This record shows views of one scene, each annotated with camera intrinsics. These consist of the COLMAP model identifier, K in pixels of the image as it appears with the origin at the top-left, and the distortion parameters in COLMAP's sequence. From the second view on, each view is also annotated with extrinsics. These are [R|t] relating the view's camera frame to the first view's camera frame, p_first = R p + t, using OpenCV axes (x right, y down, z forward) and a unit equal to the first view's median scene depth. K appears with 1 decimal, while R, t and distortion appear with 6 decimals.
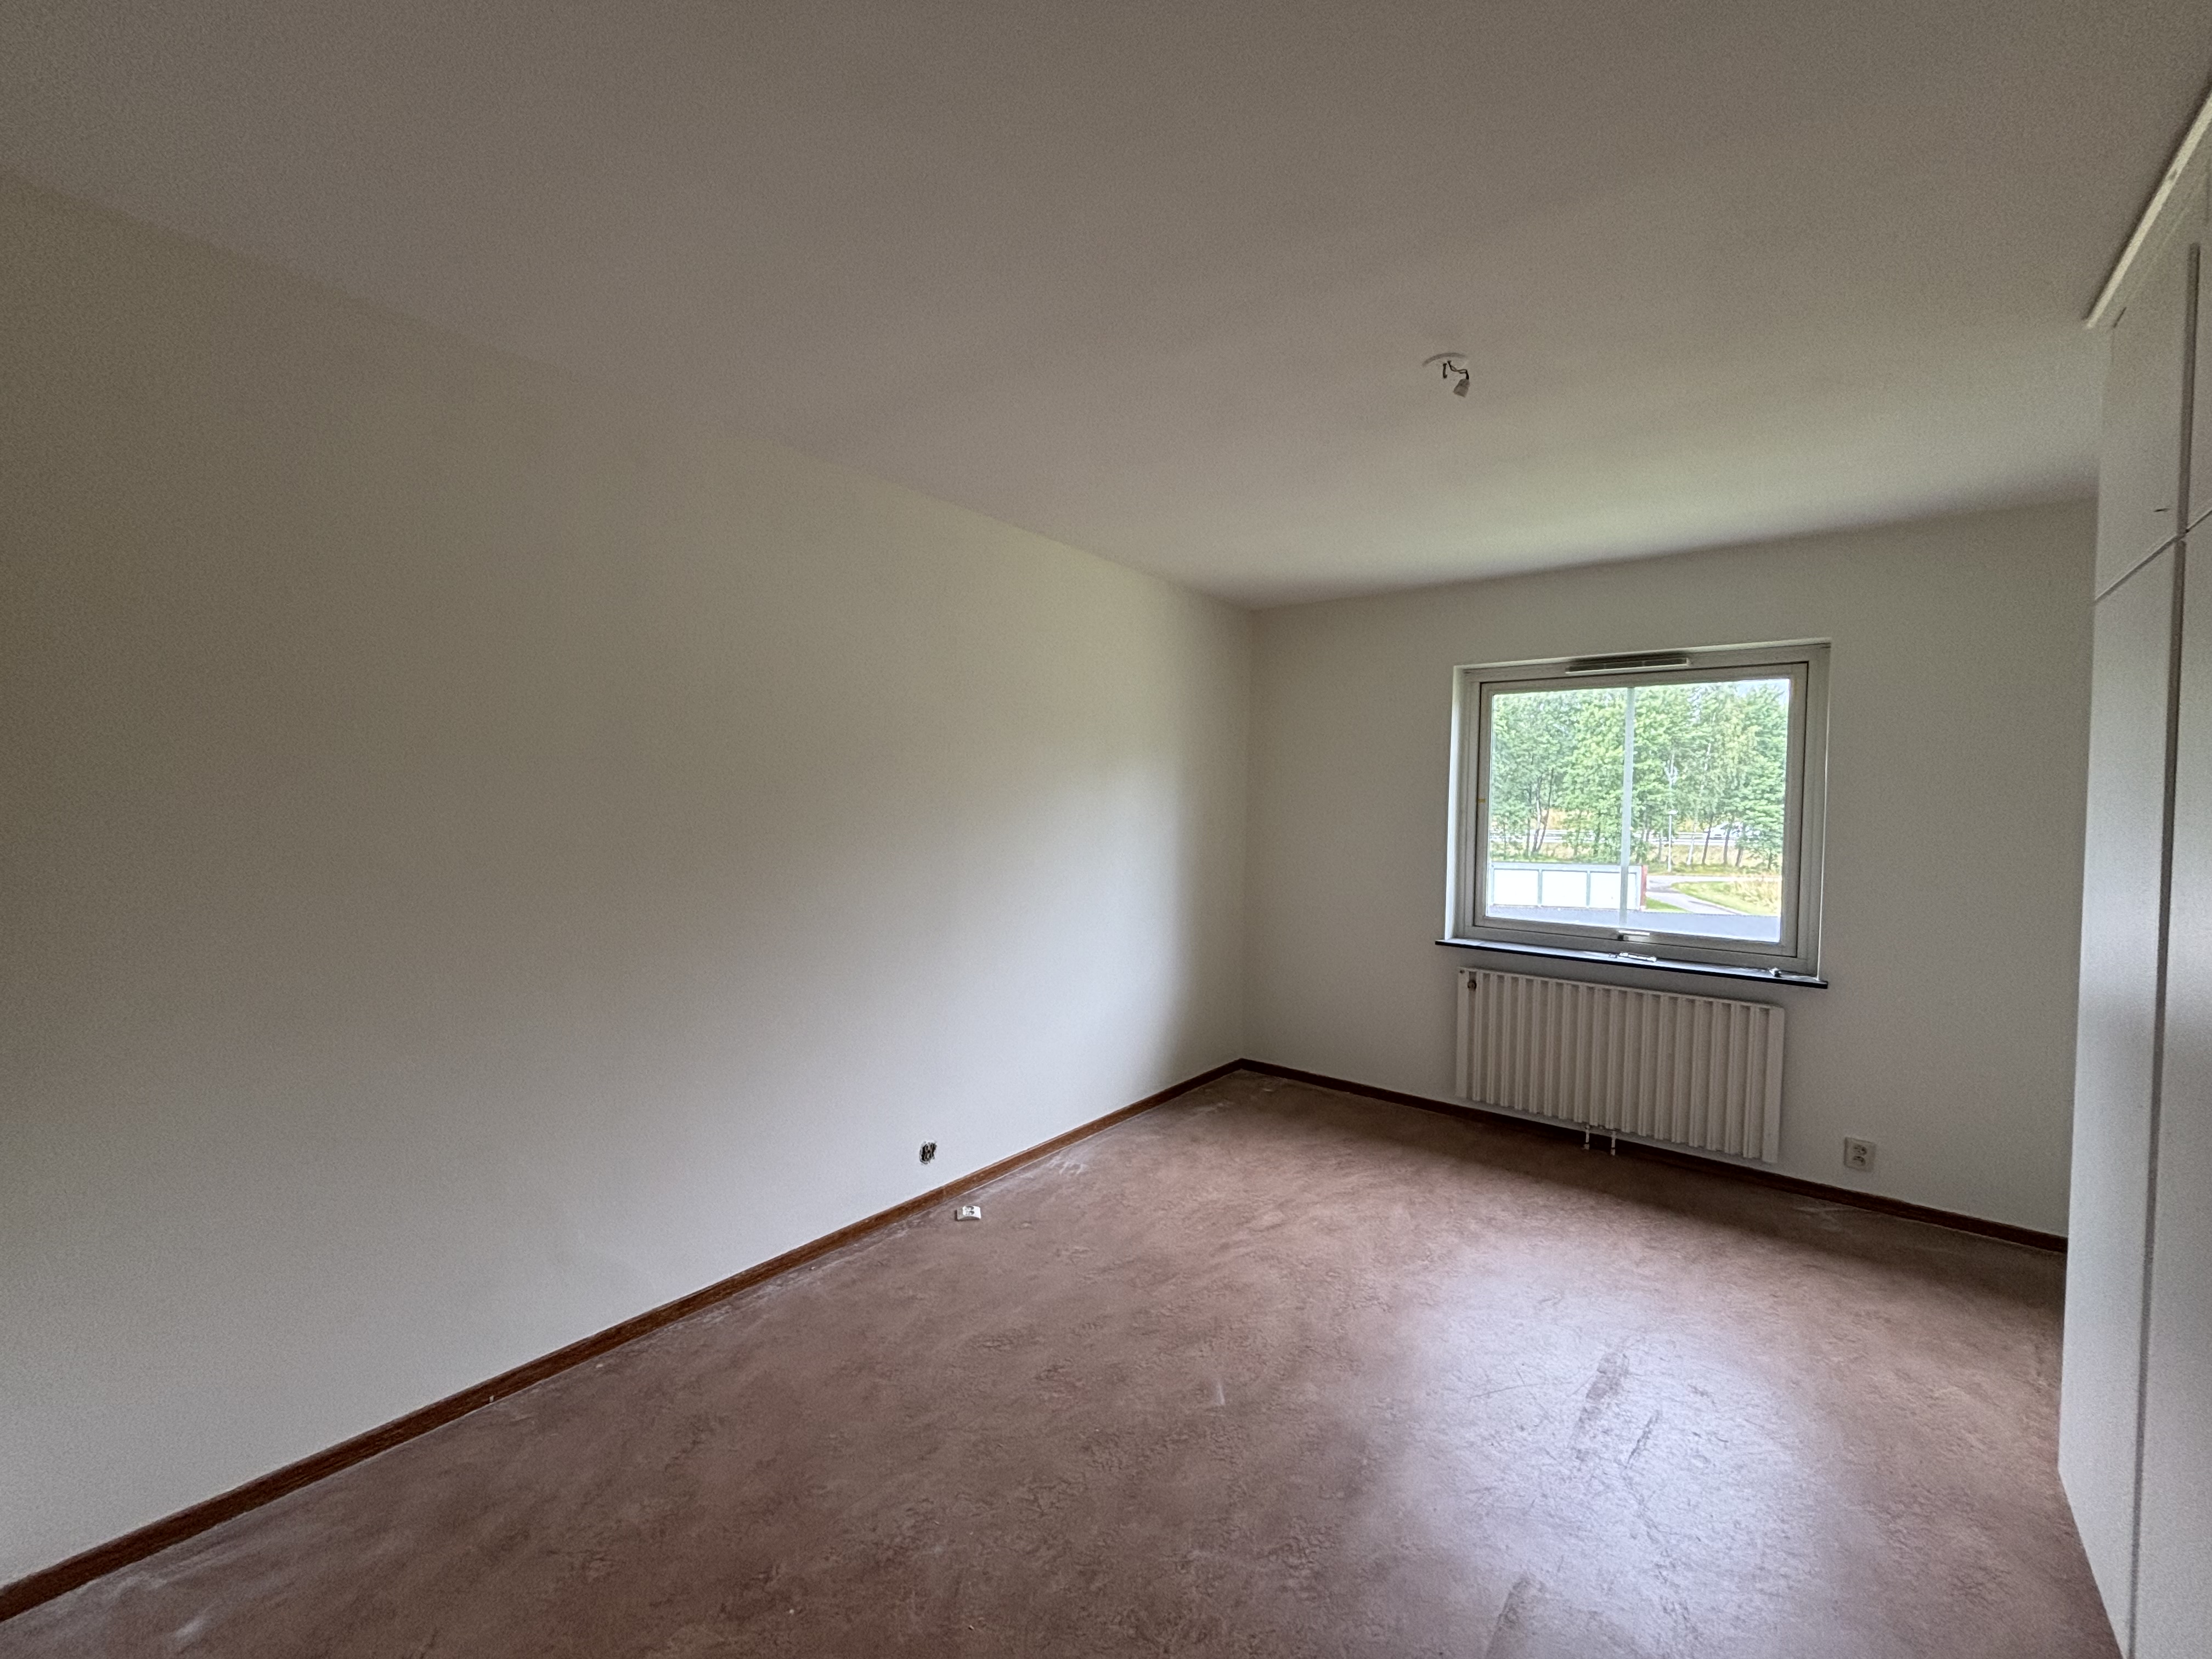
lens RADIAL K [[890.7, 0, 1102.8], [0, 890.7, 836.5], [0, 0, 1]] dist [0.001115, 0.000016]
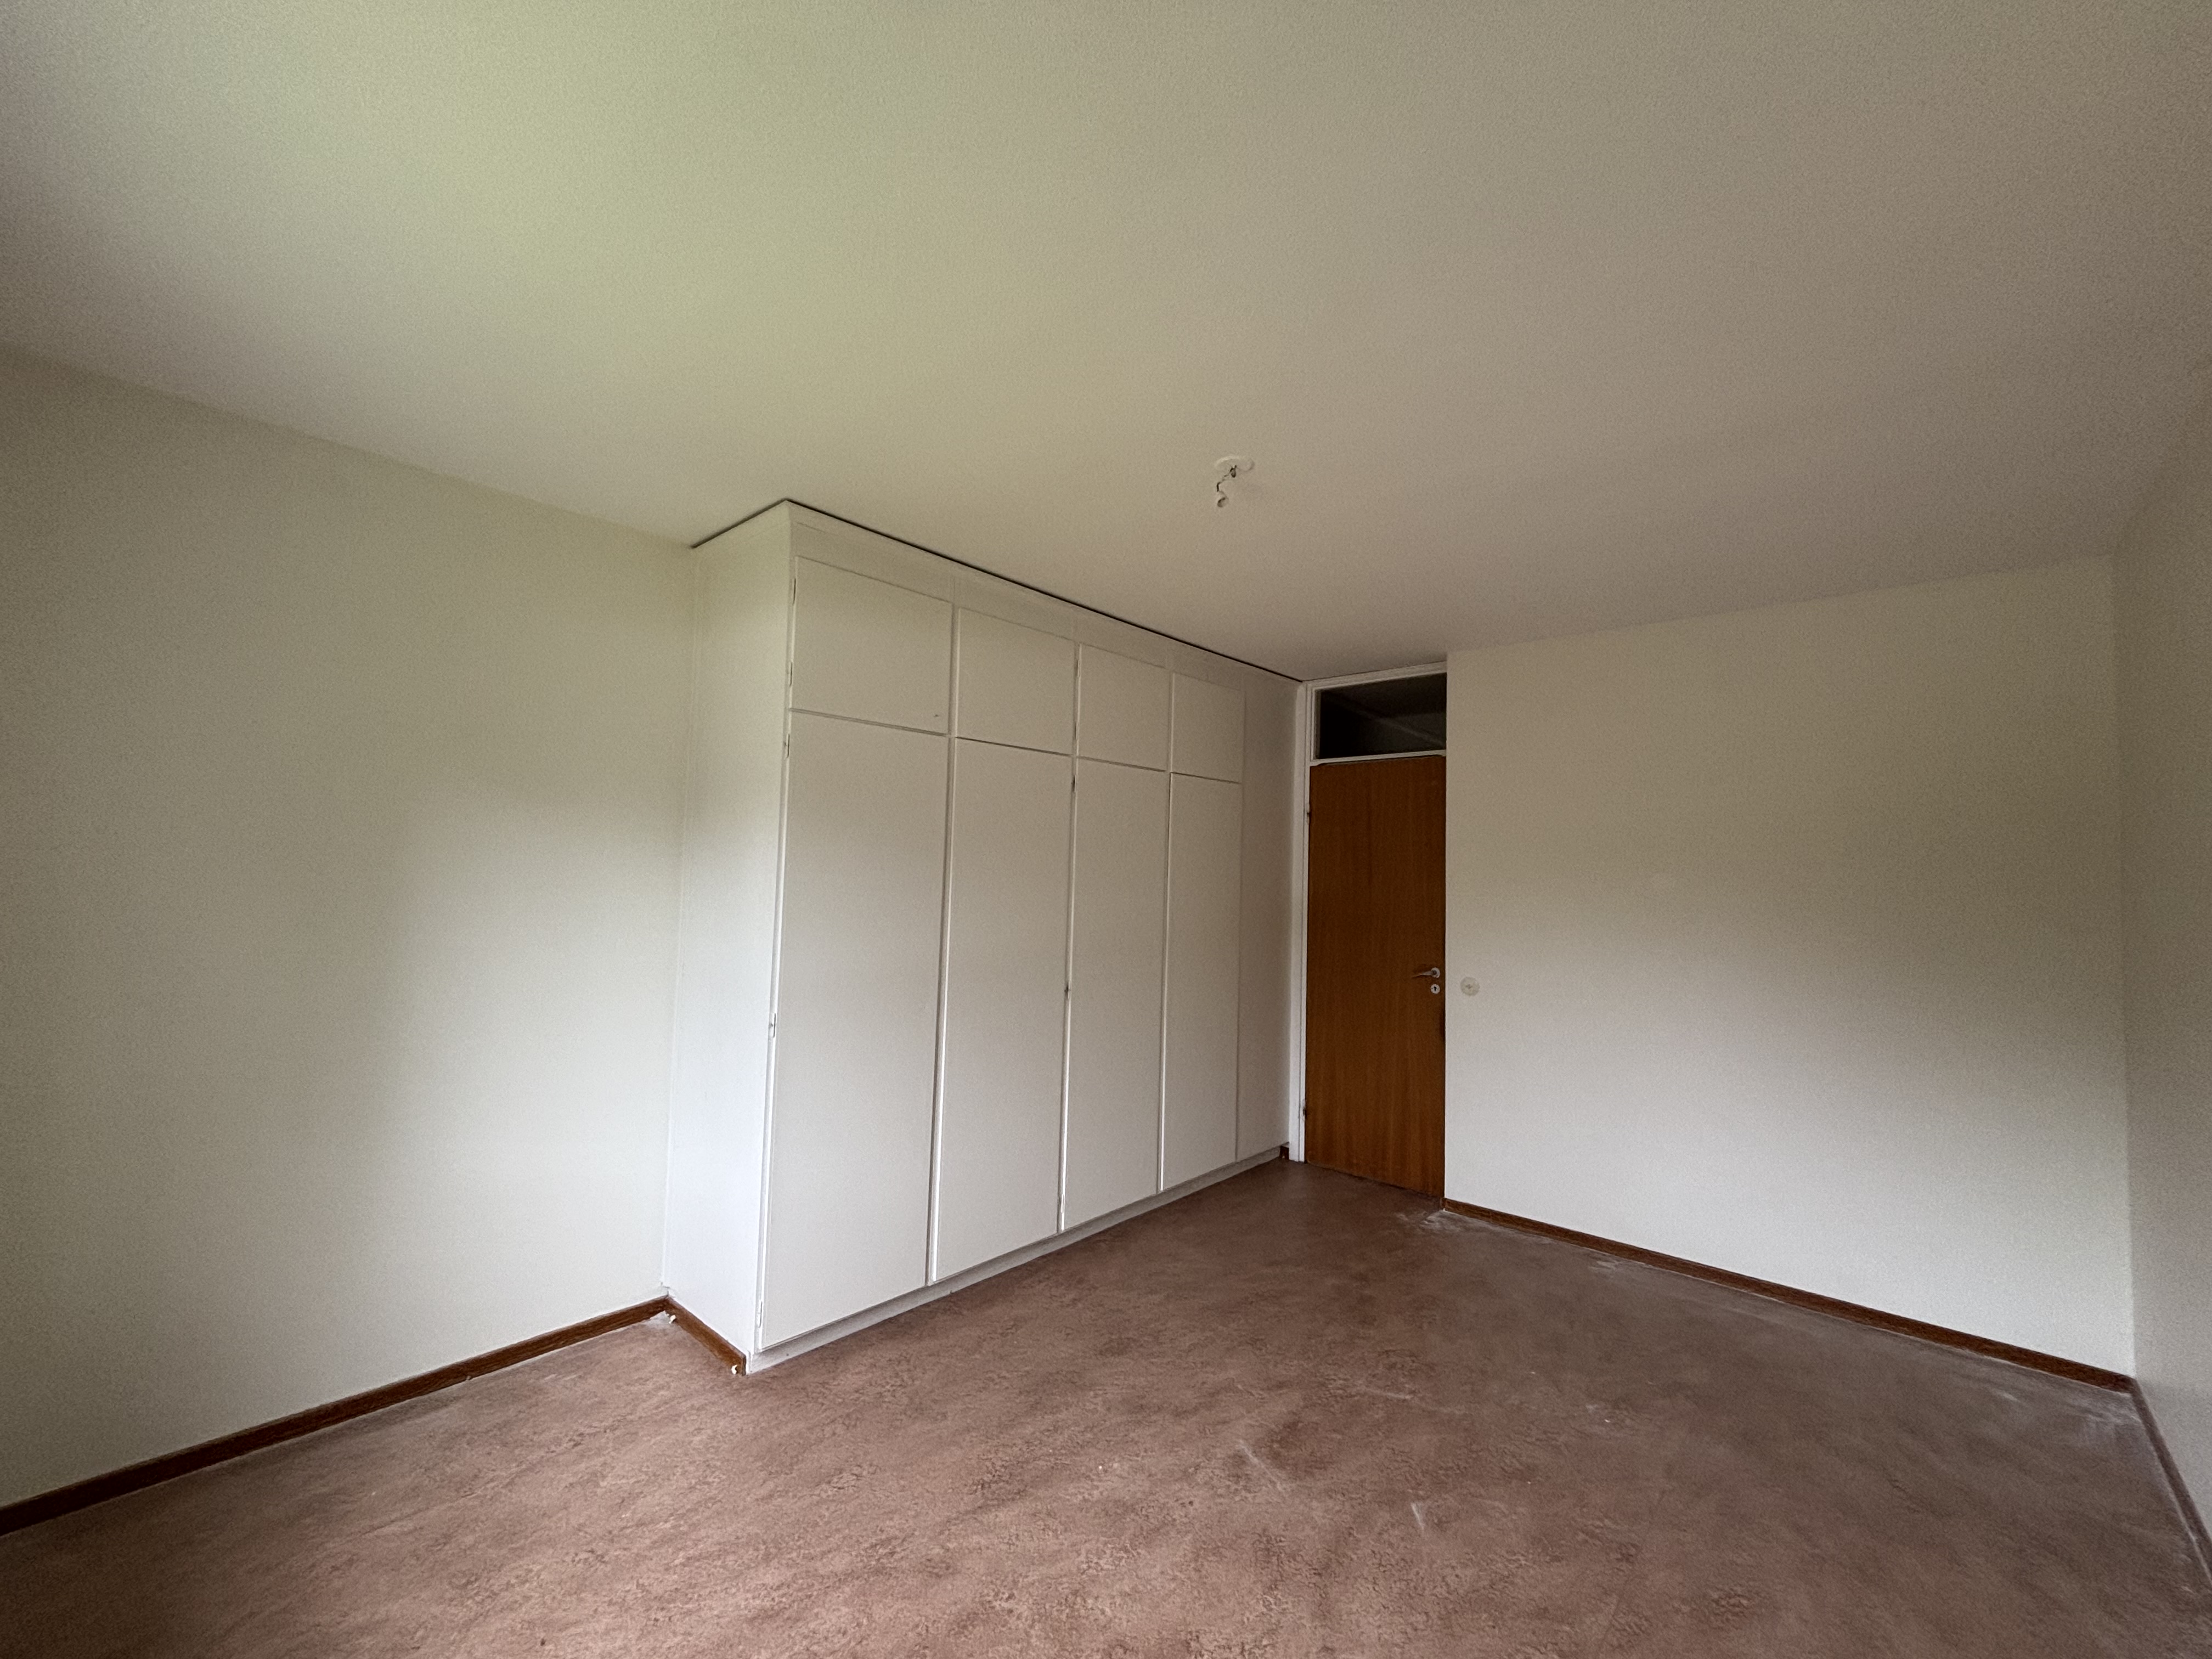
lens RADIAL K [[890.7, 0, 1105.3], [0, 890.7, 826.5], [0, 0, 1]] dist [0.001115, 0.000016]
pose [[-0.998054, -0.039109, 0.048573, 0.435232], [-0.039670, 0.999156, -0.010640, -0.063874], [-0.048116, -0.012546, -0.998763, 1.932092]]
